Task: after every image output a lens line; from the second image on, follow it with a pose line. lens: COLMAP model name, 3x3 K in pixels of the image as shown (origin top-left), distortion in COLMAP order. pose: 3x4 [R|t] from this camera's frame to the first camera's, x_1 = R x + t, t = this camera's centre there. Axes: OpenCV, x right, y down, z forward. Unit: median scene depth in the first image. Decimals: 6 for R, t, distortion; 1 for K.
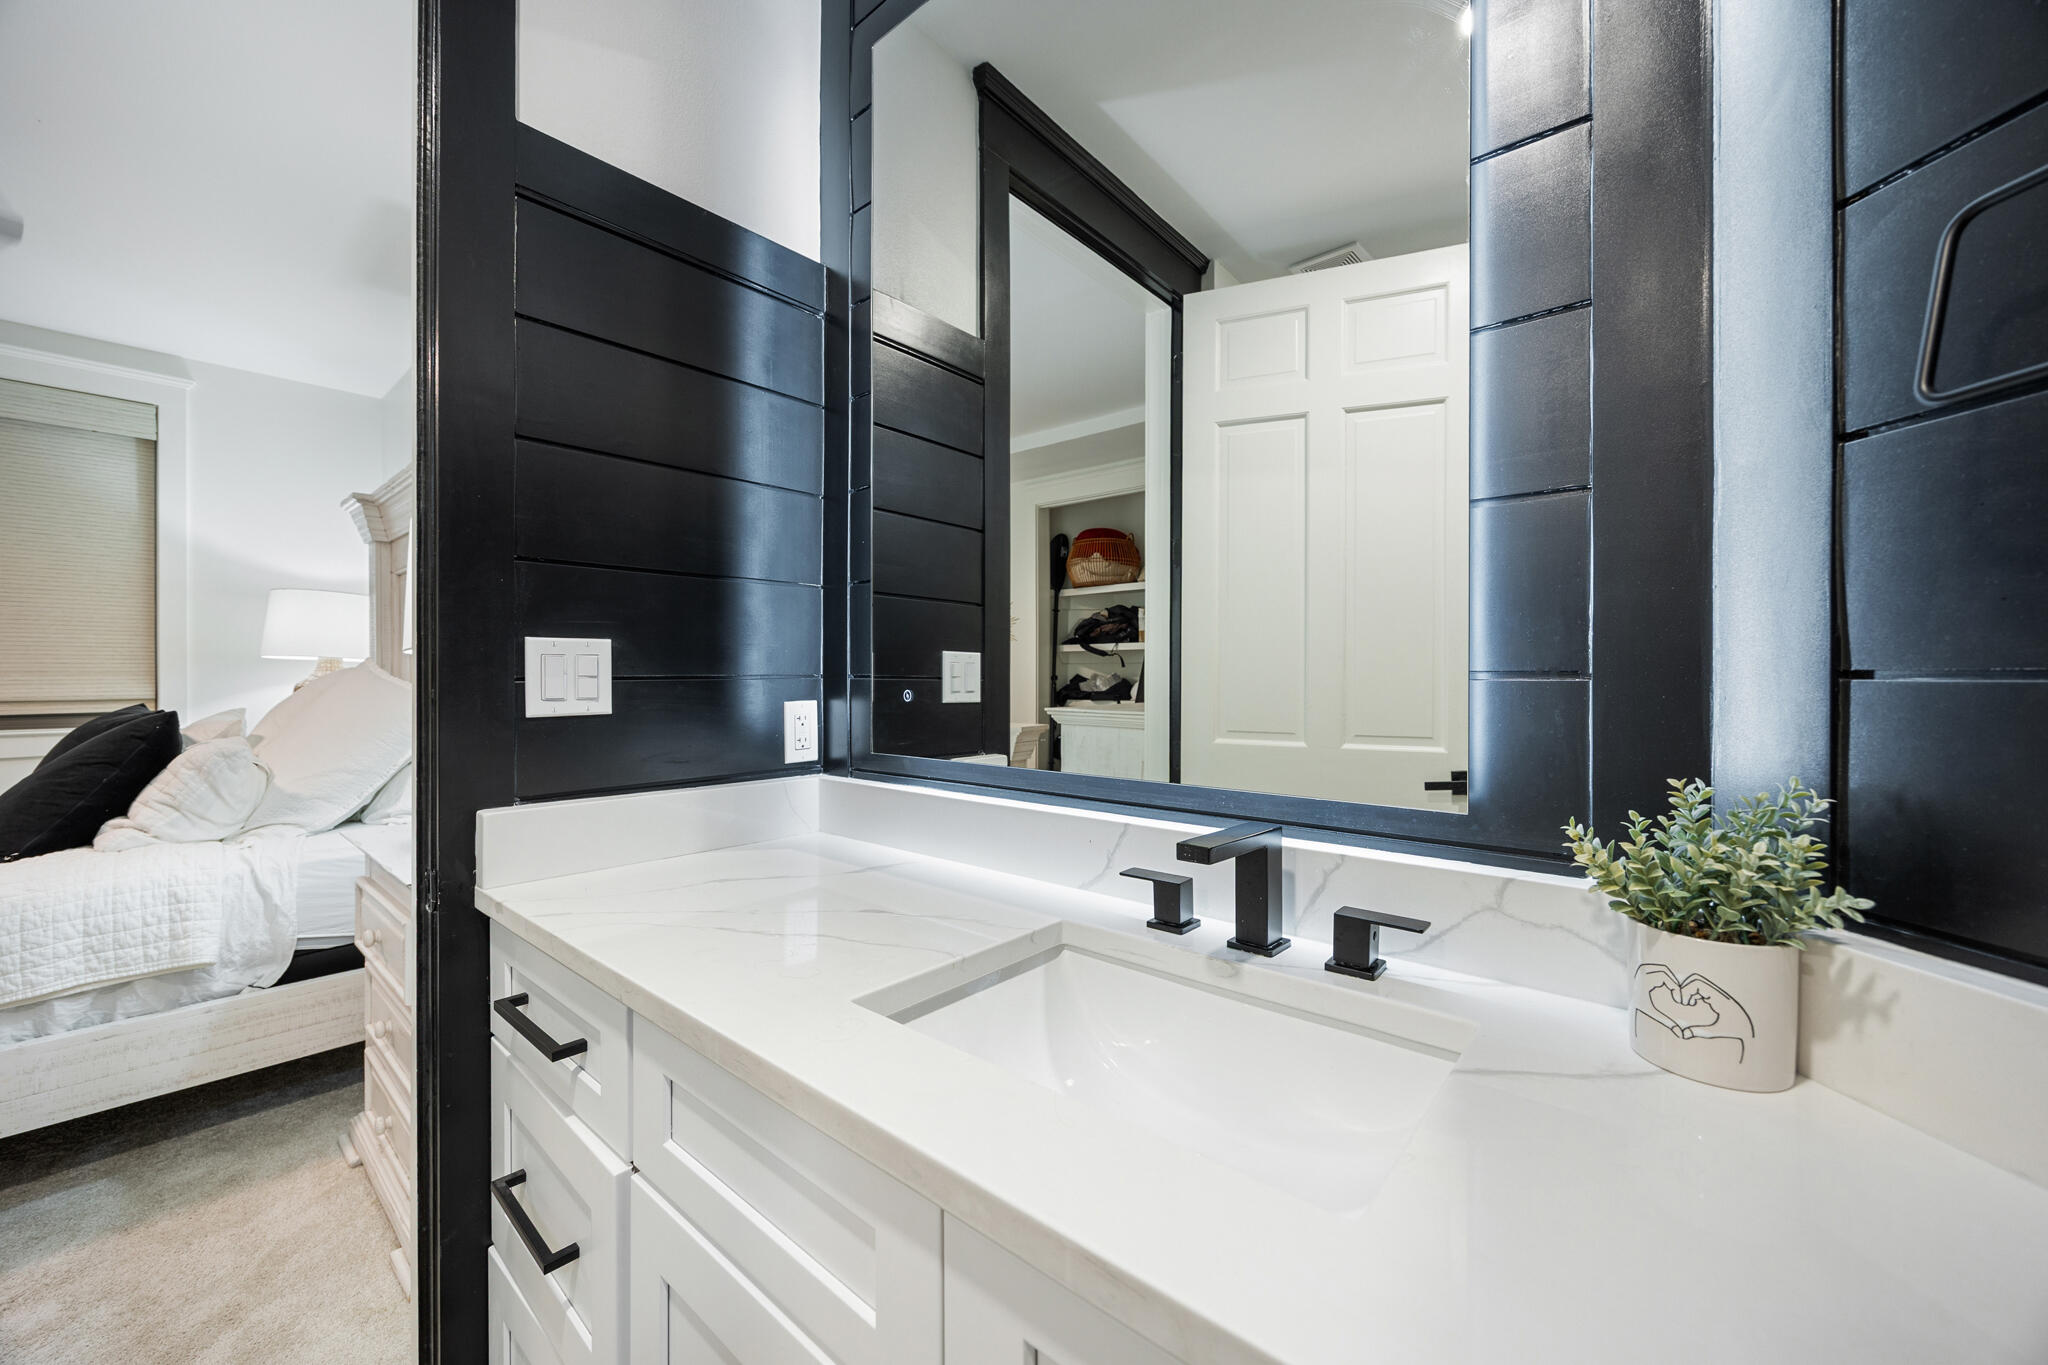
lens RADIAL K [[772.7, 0, 1027.9], [0, 772.7, 650.3], [0, 0, 1]] dist [-0.001685, -0.000302]
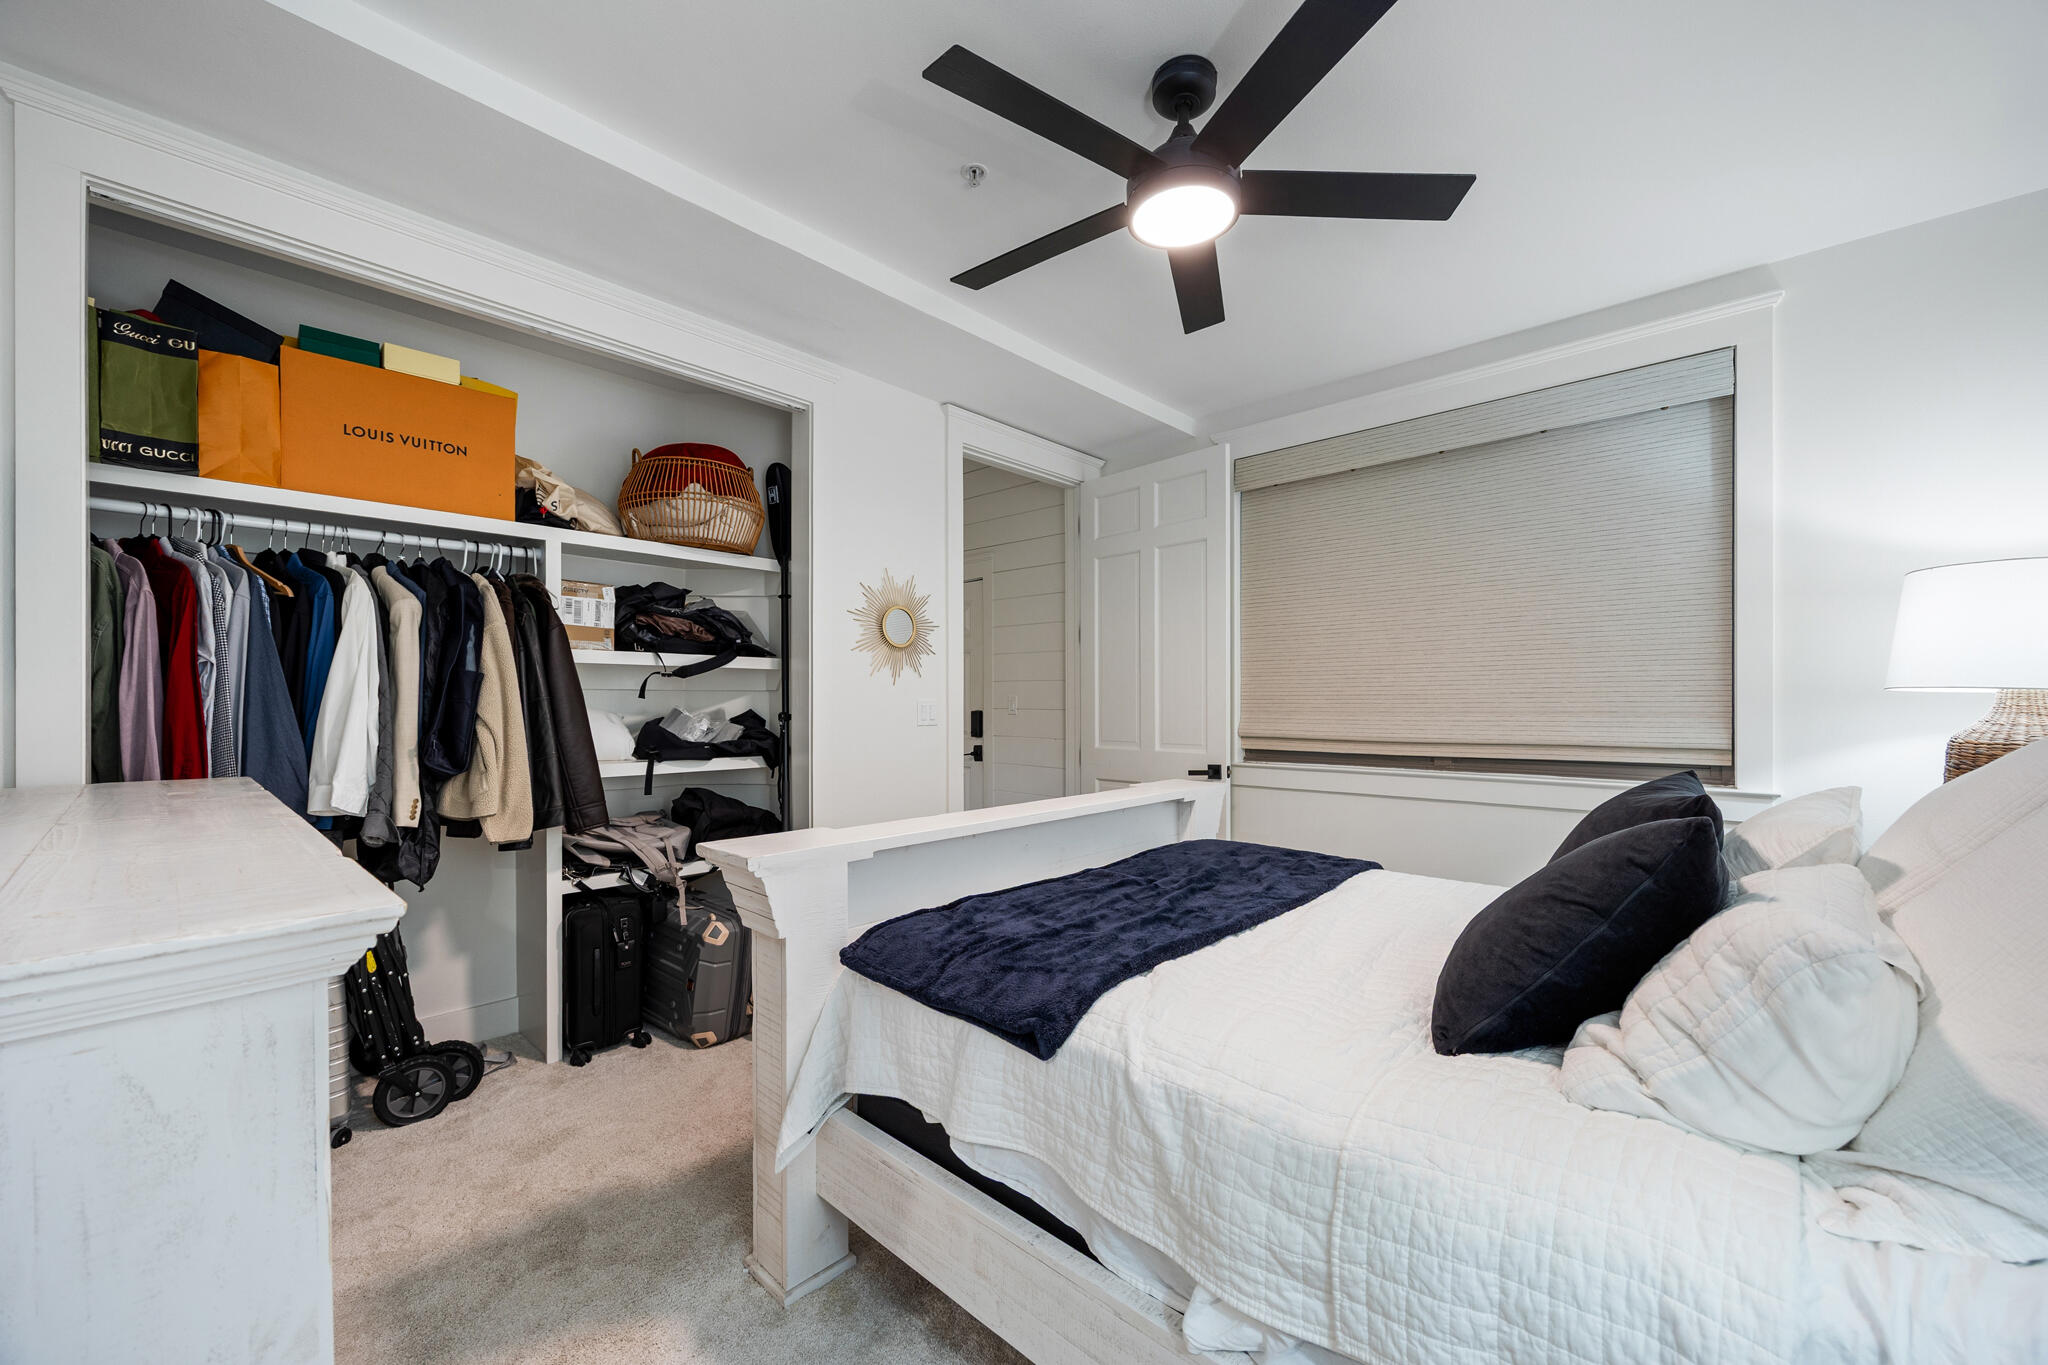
lens RADIAL K [[784.9, 0, 1021.6], [0, 784.9, 741.2], [0, 0, 1]] dist [-0.004270, -0.000093]
pose [[-0.035491, 0.045993, -0.998311, -0.632498], [0.033580, 0.998431, 0.044805, -0.001194], [0.998806, -0.031933, -0.036980, 0.613774]]
